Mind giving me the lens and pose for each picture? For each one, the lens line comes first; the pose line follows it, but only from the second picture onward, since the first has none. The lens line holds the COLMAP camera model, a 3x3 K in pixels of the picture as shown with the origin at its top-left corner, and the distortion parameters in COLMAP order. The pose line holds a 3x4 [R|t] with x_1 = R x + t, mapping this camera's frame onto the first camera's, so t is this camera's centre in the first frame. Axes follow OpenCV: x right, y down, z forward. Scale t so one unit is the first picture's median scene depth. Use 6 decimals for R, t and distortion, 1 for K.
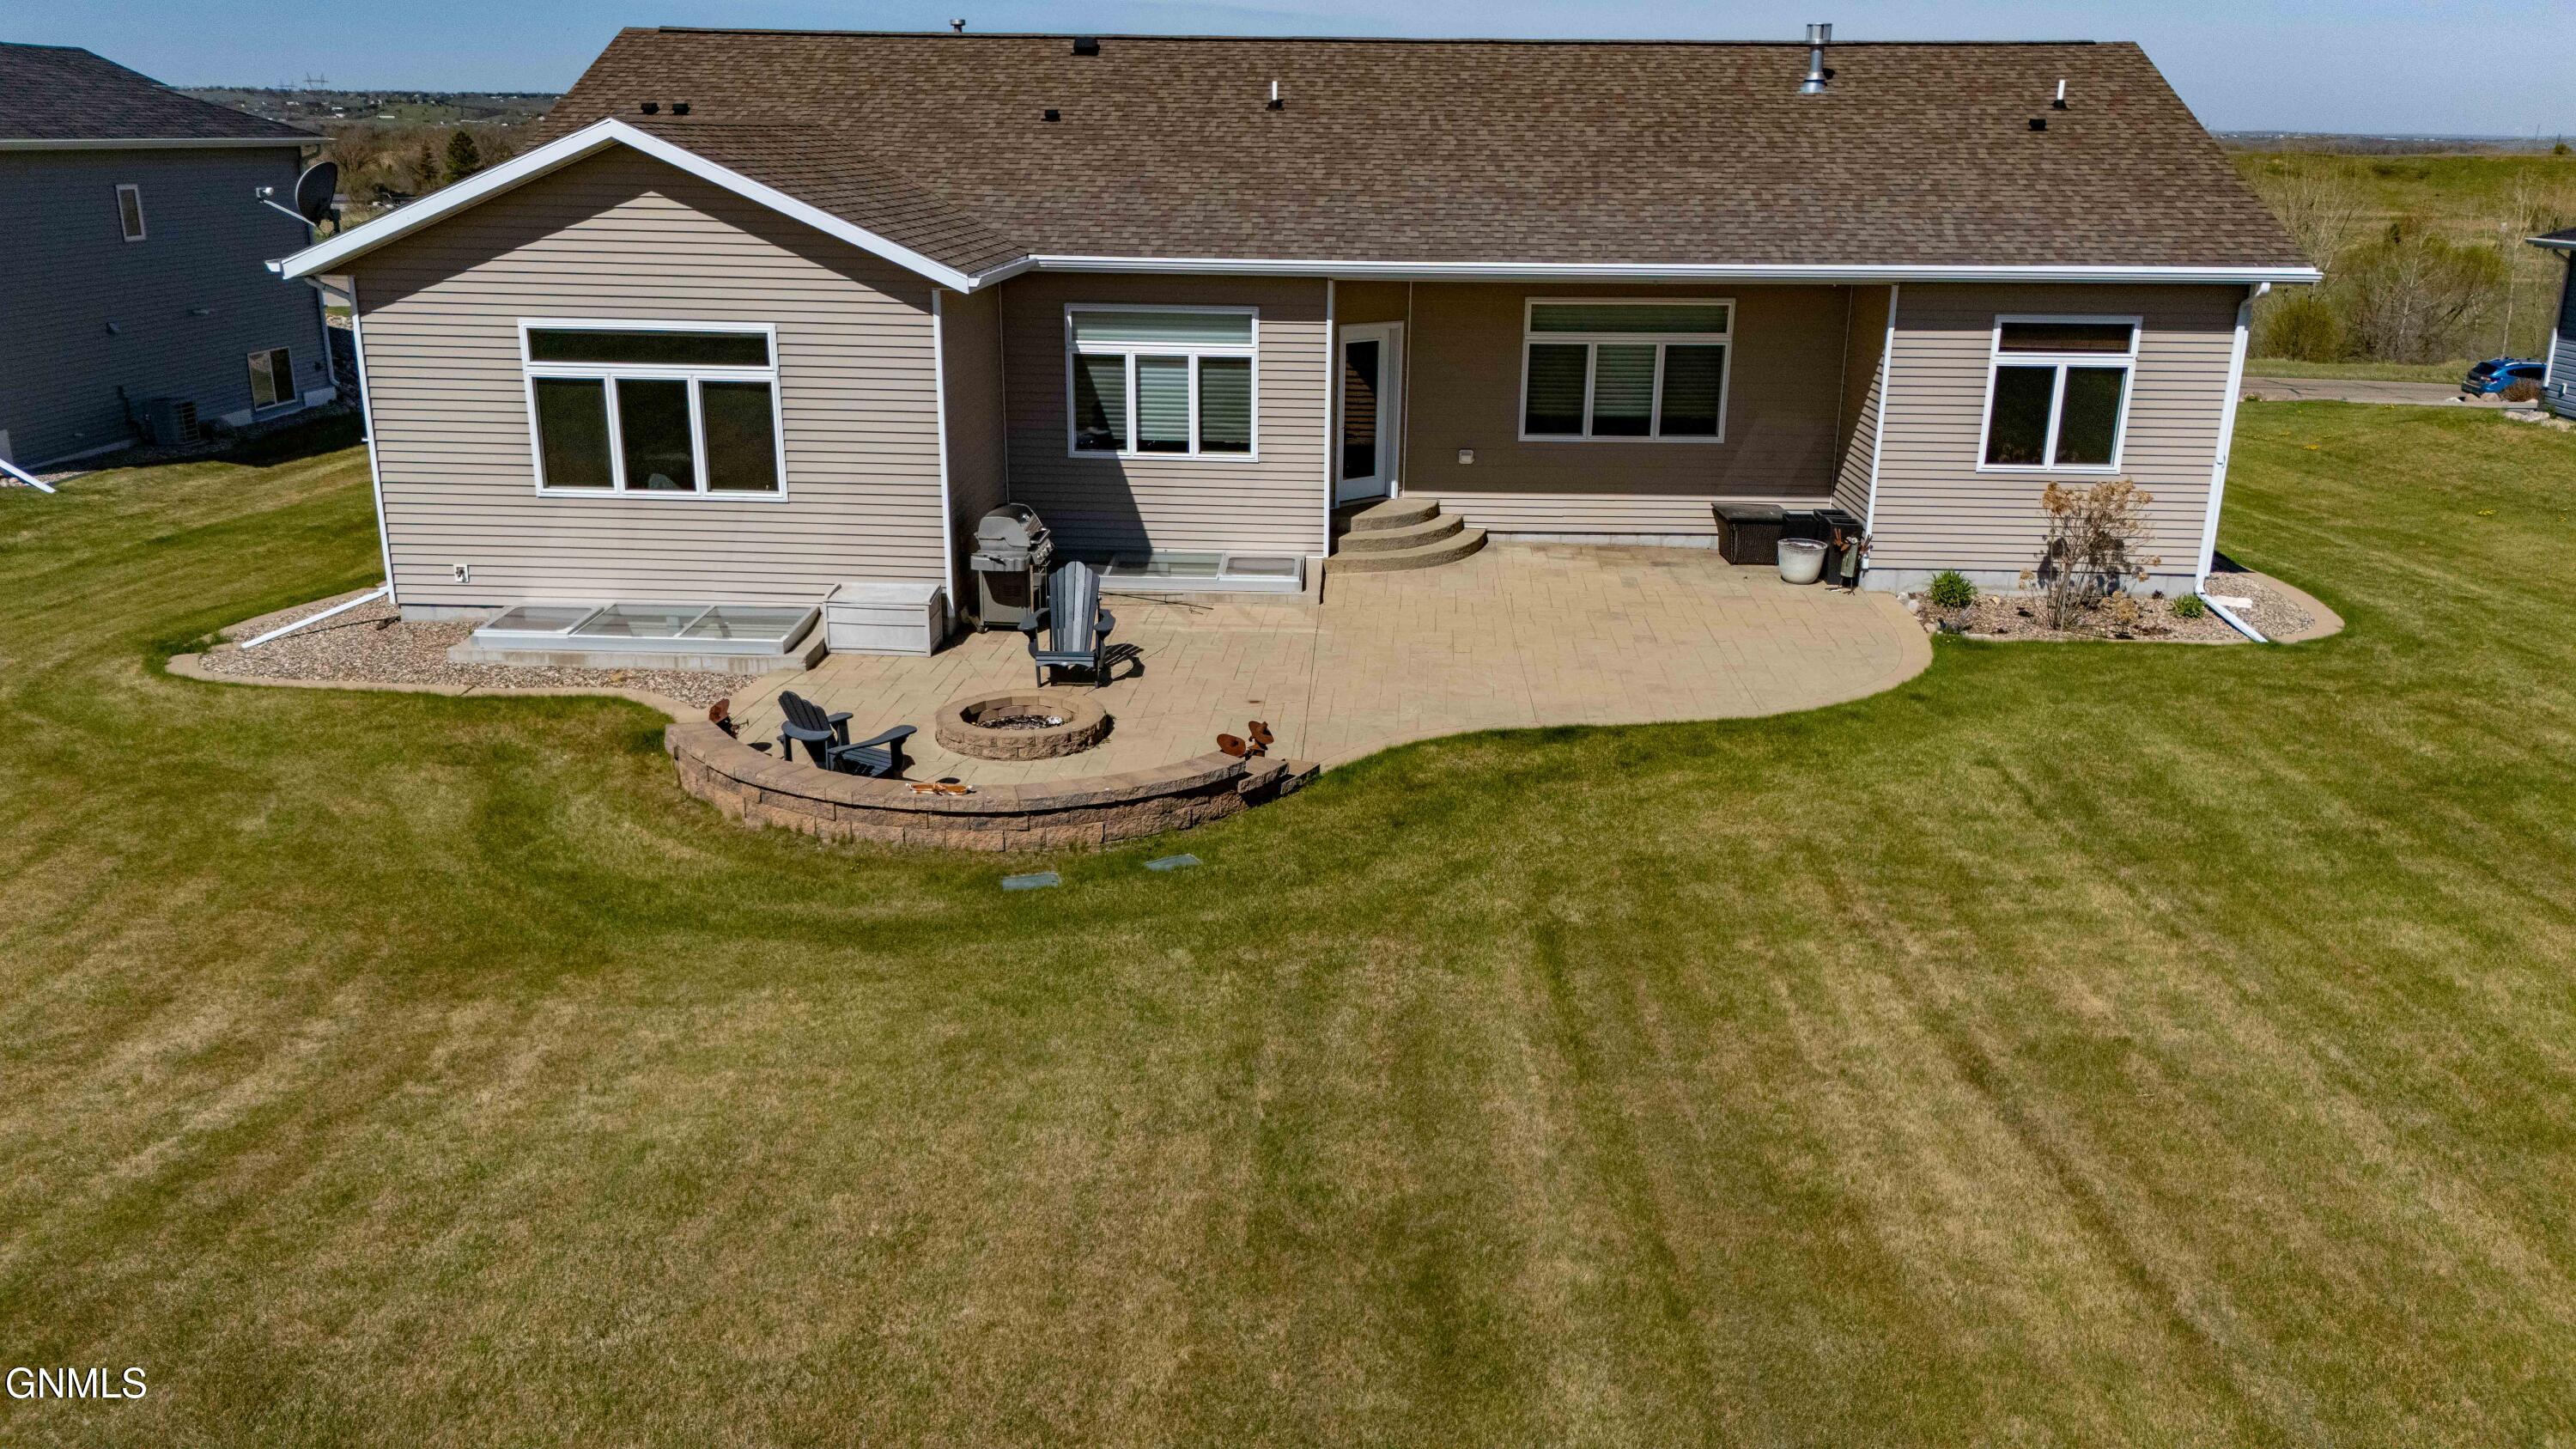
lens RADIAL K [[1893.6, 0, 1295.3], [0, 1893.6, 715.5], [0, 0, 1]] dist [0.074442, -0.081631]
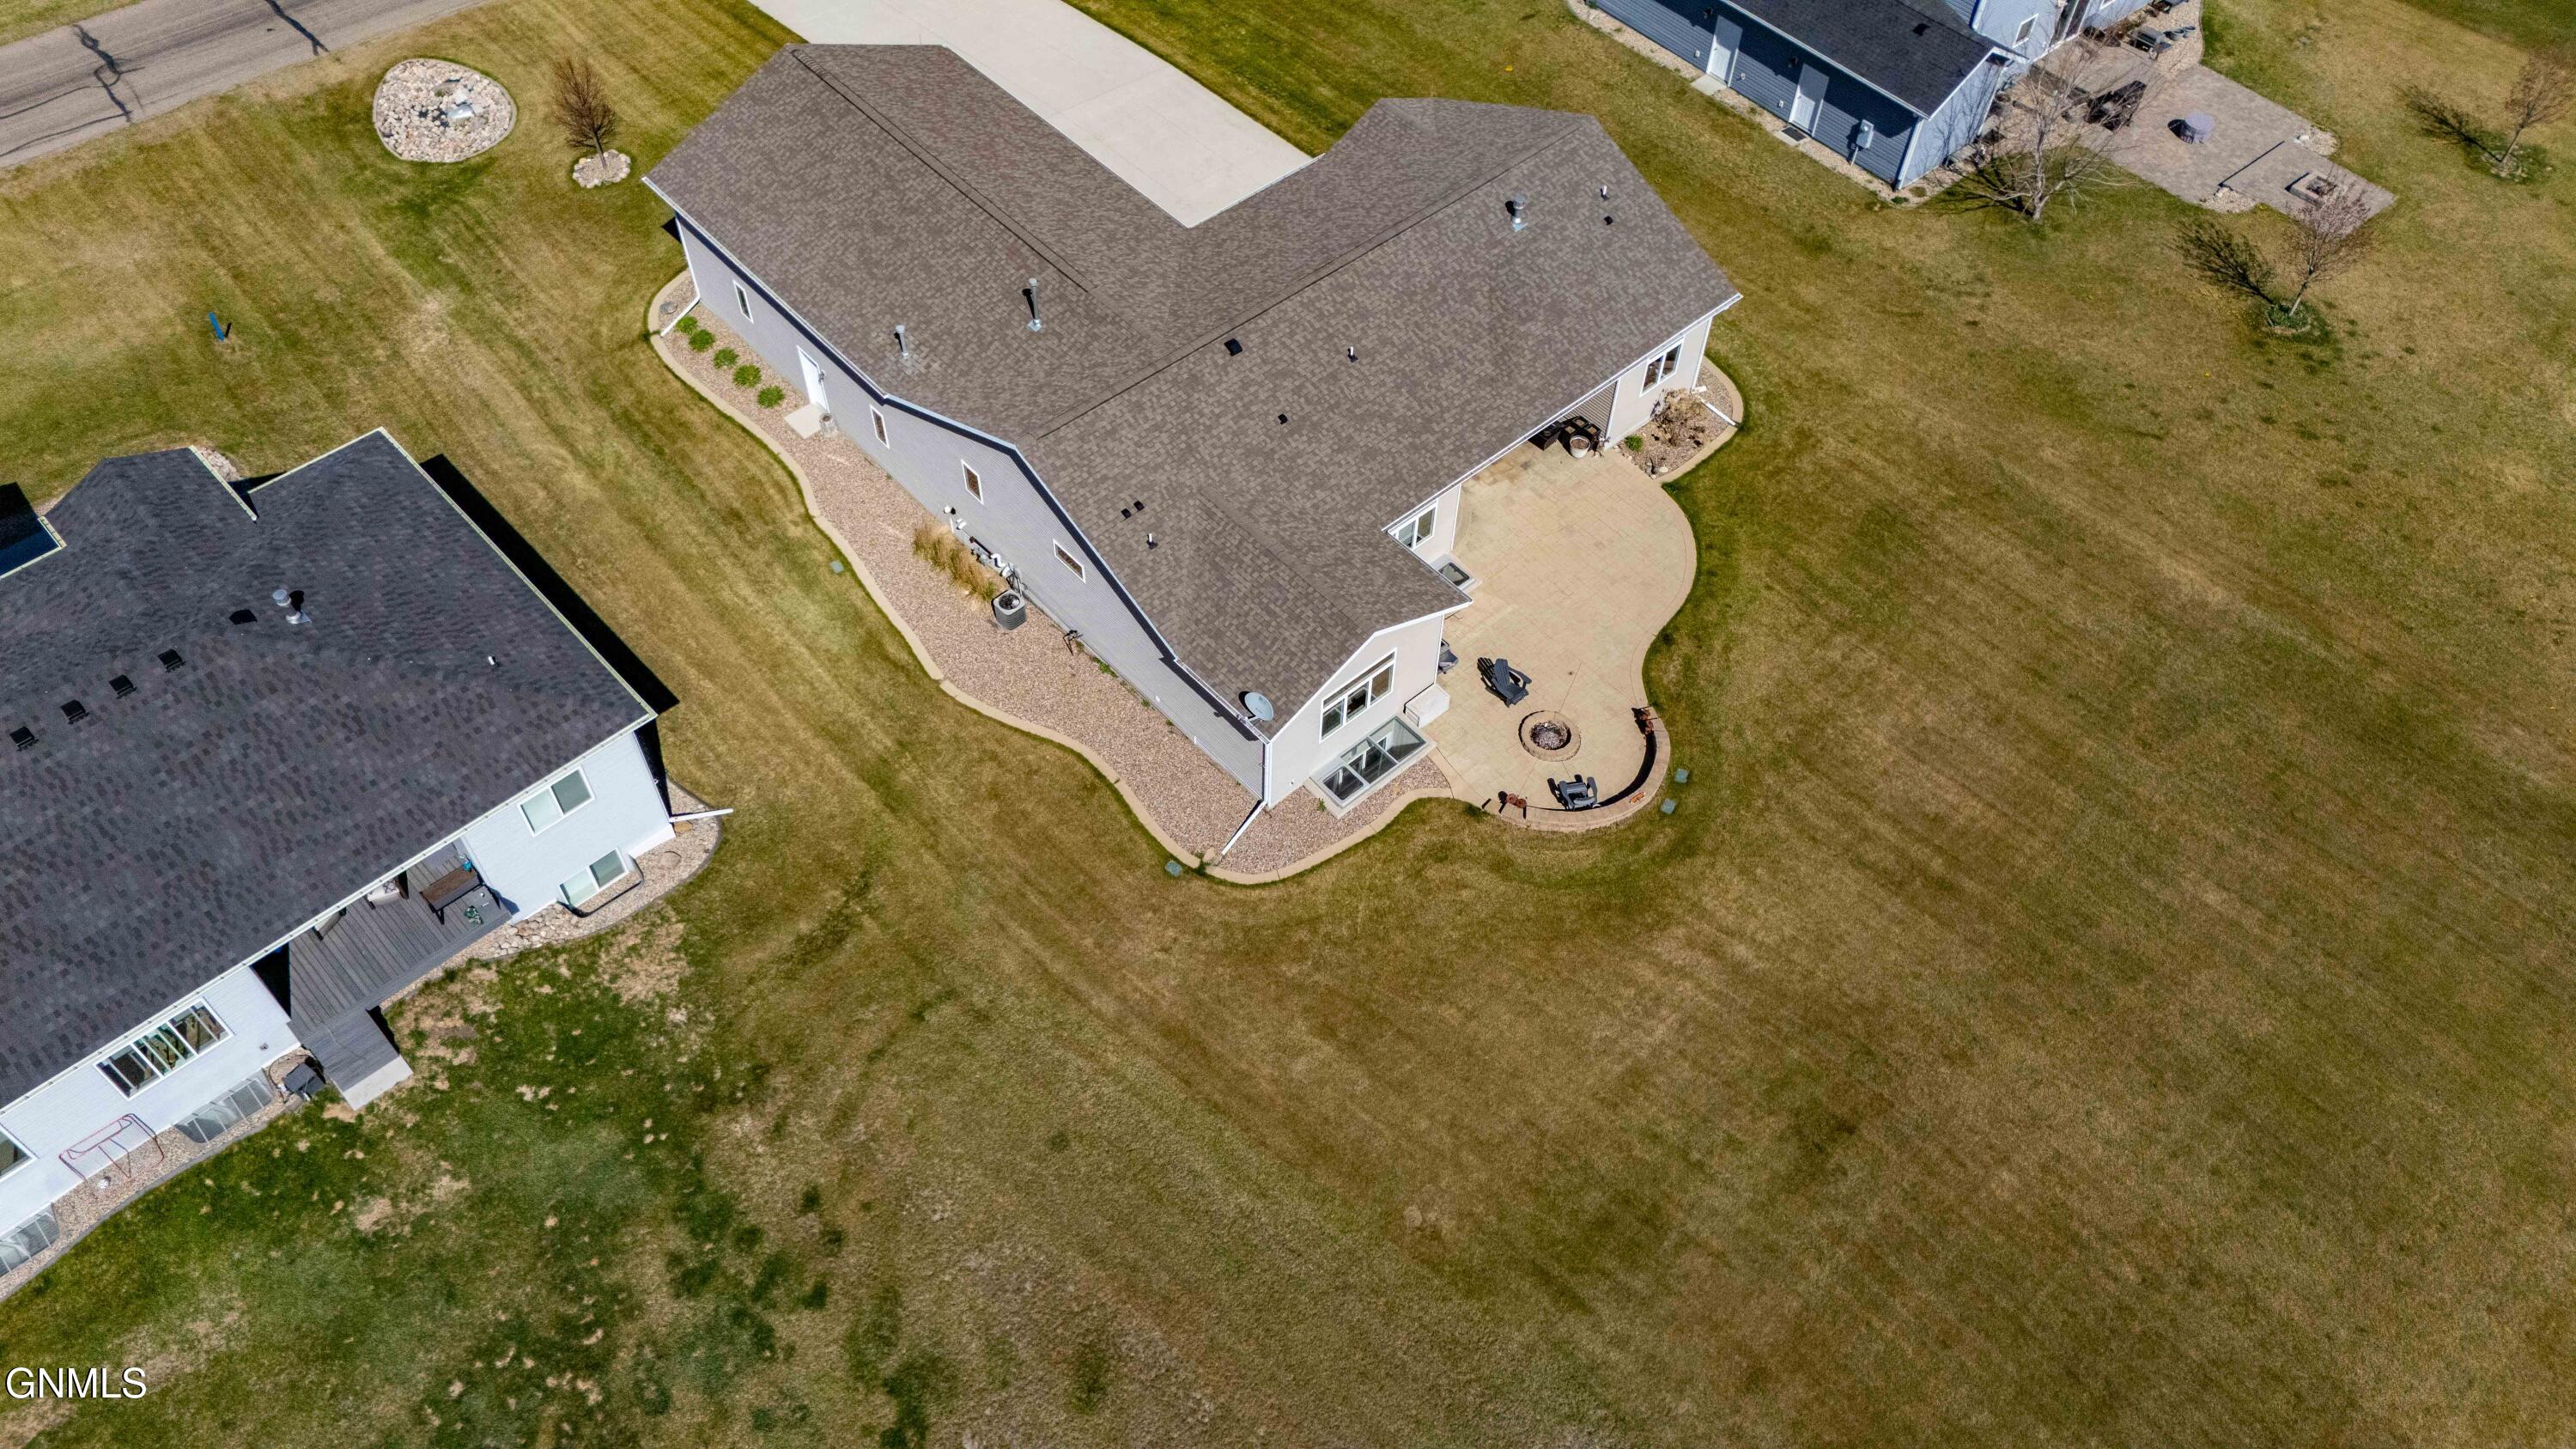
lens RADIAL K [[1893.6, 0, 1294.0], [0, 1893.6, 705.0], [0, 0, 1]] dist [0.074442, -0.081631]
pose [[0.715588, -0.546705, 0.434796, -1.301075], [0.192639, 0.752767, 0.629470, -1.514404], [-0.671435, -0.366682, 0.643987, -0.464638]]
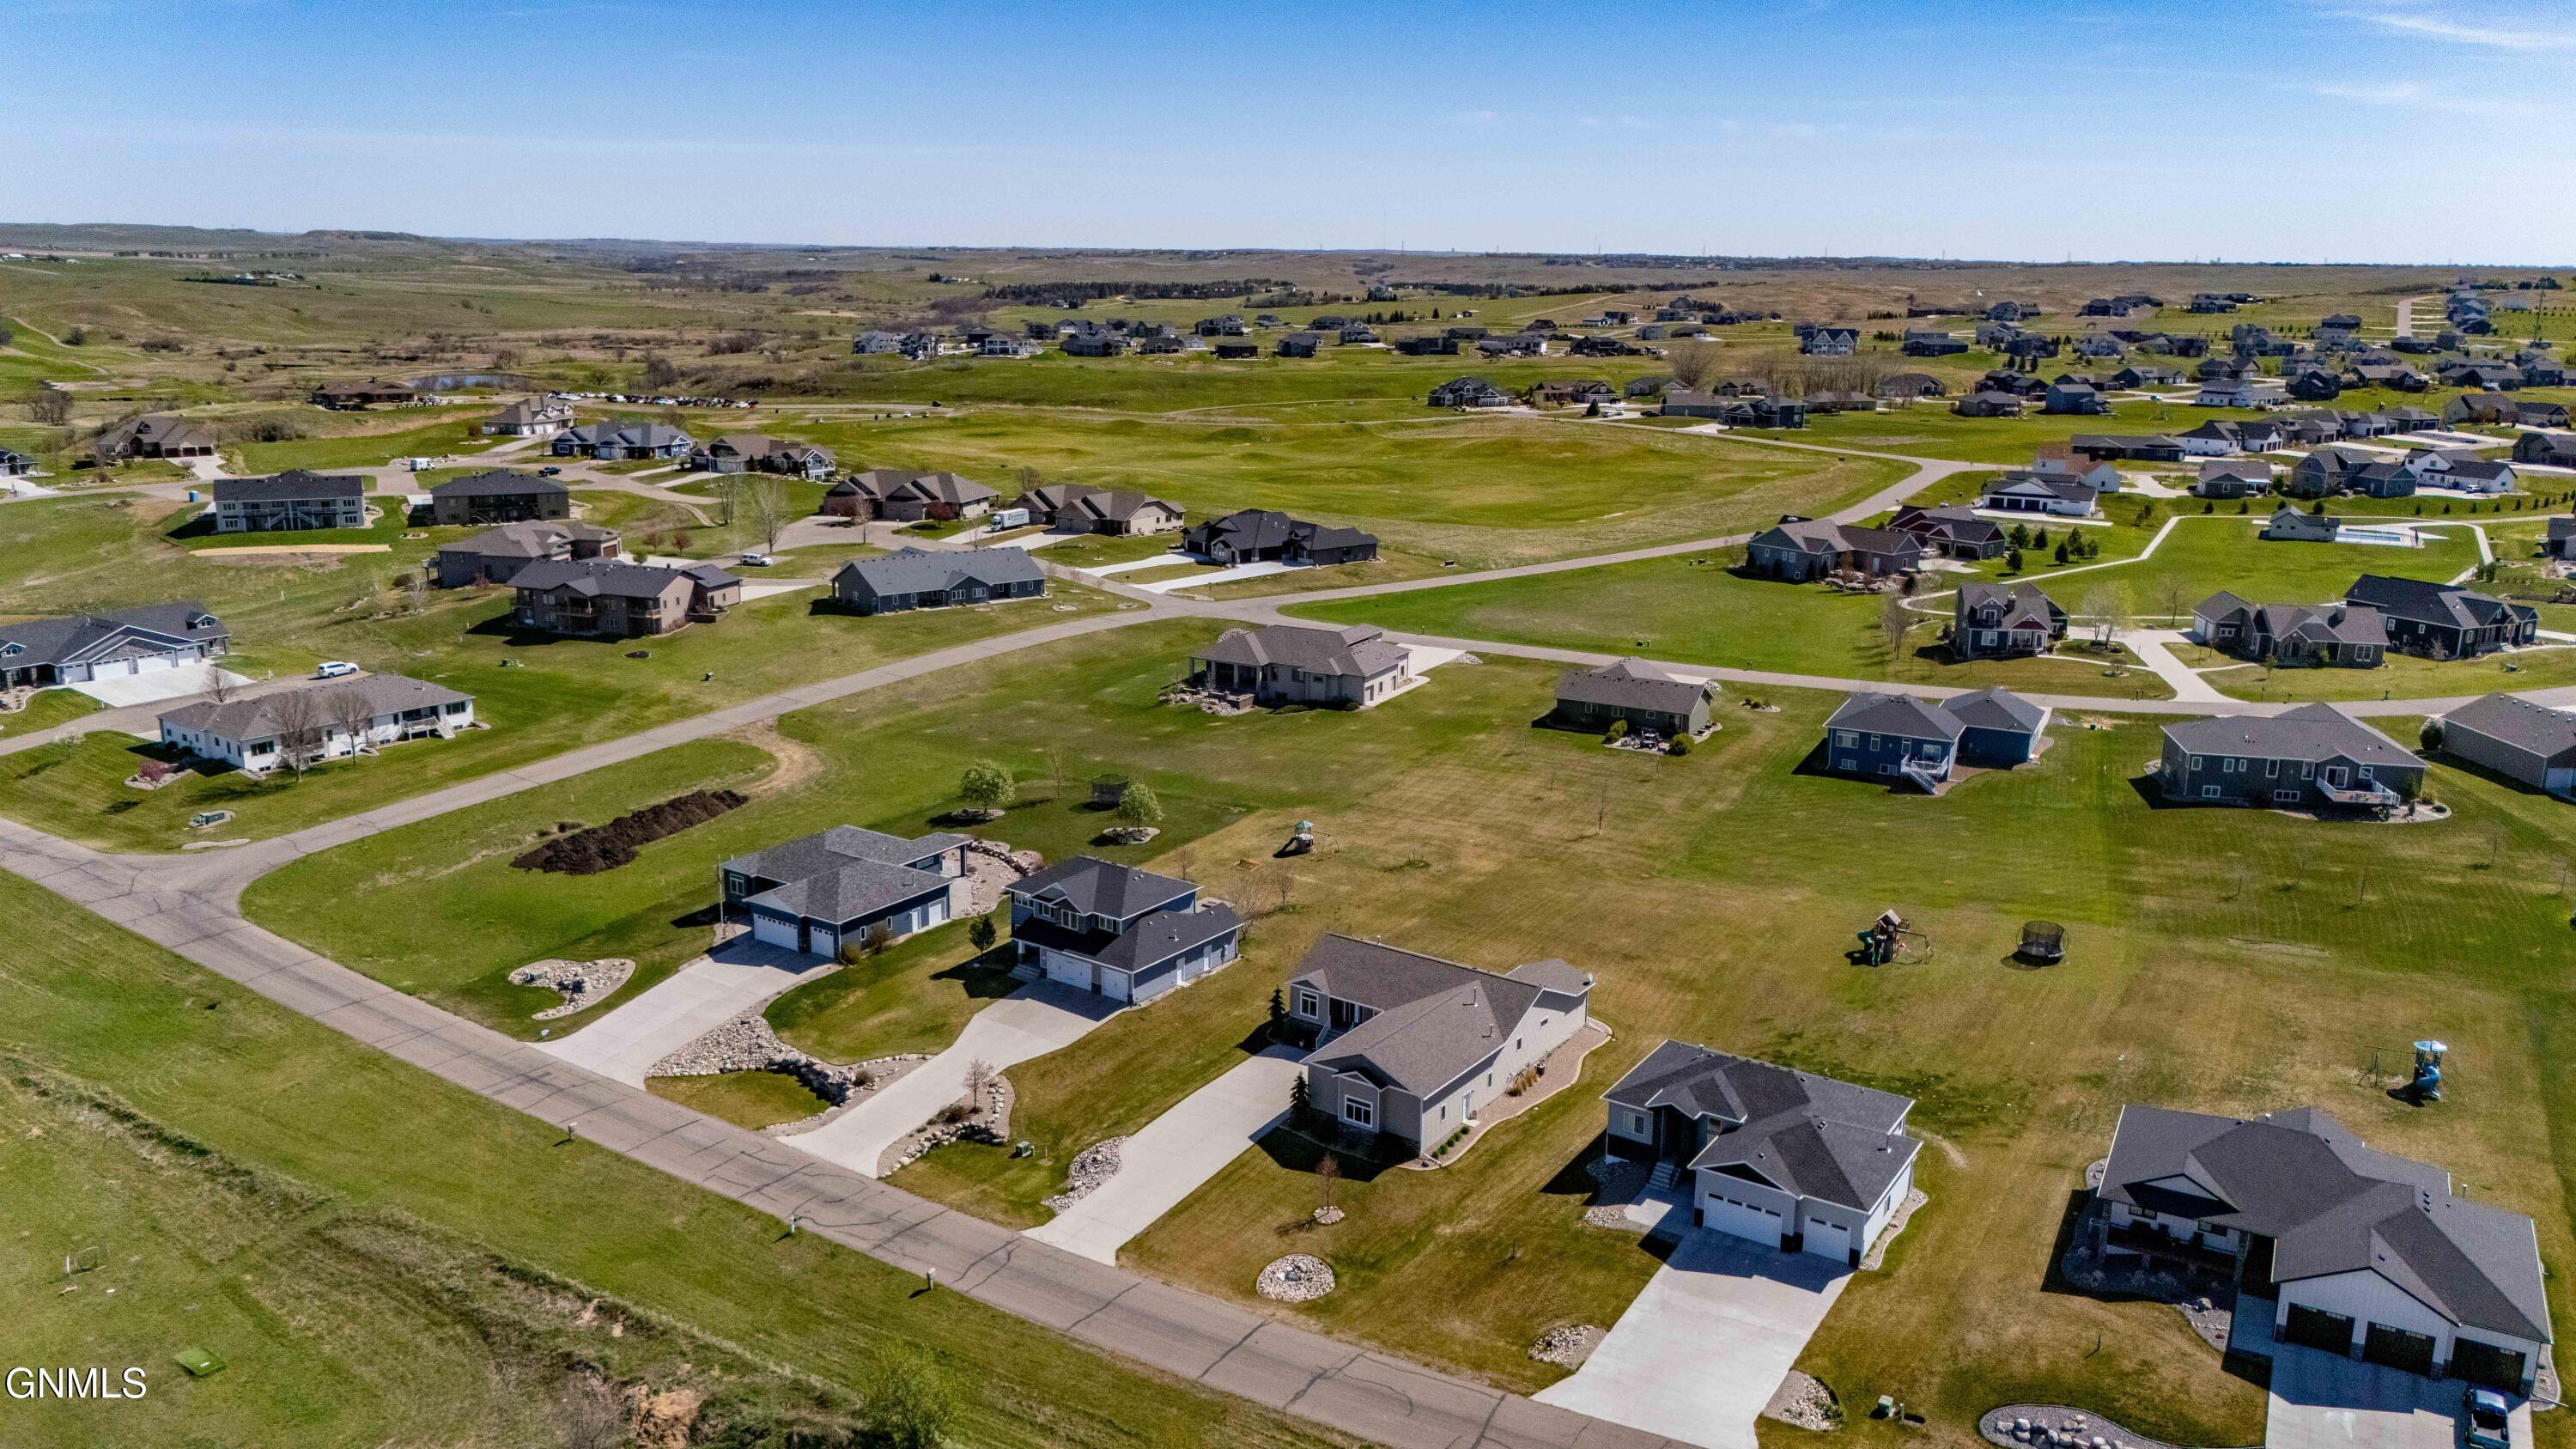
lens RADIAL K [[1893.6, 0, 1287.3], [0, 1893.6, 717.6], [0, 0, 1]] dist [0.074442, -0.081631]
pose [[-0.842717, -0.154438, 0.515730, -3.072110], [0.130840, 0.870493, 0.474471, -4.728000], [-0.522216, 0.467323, -0.713372, 6.220625]]
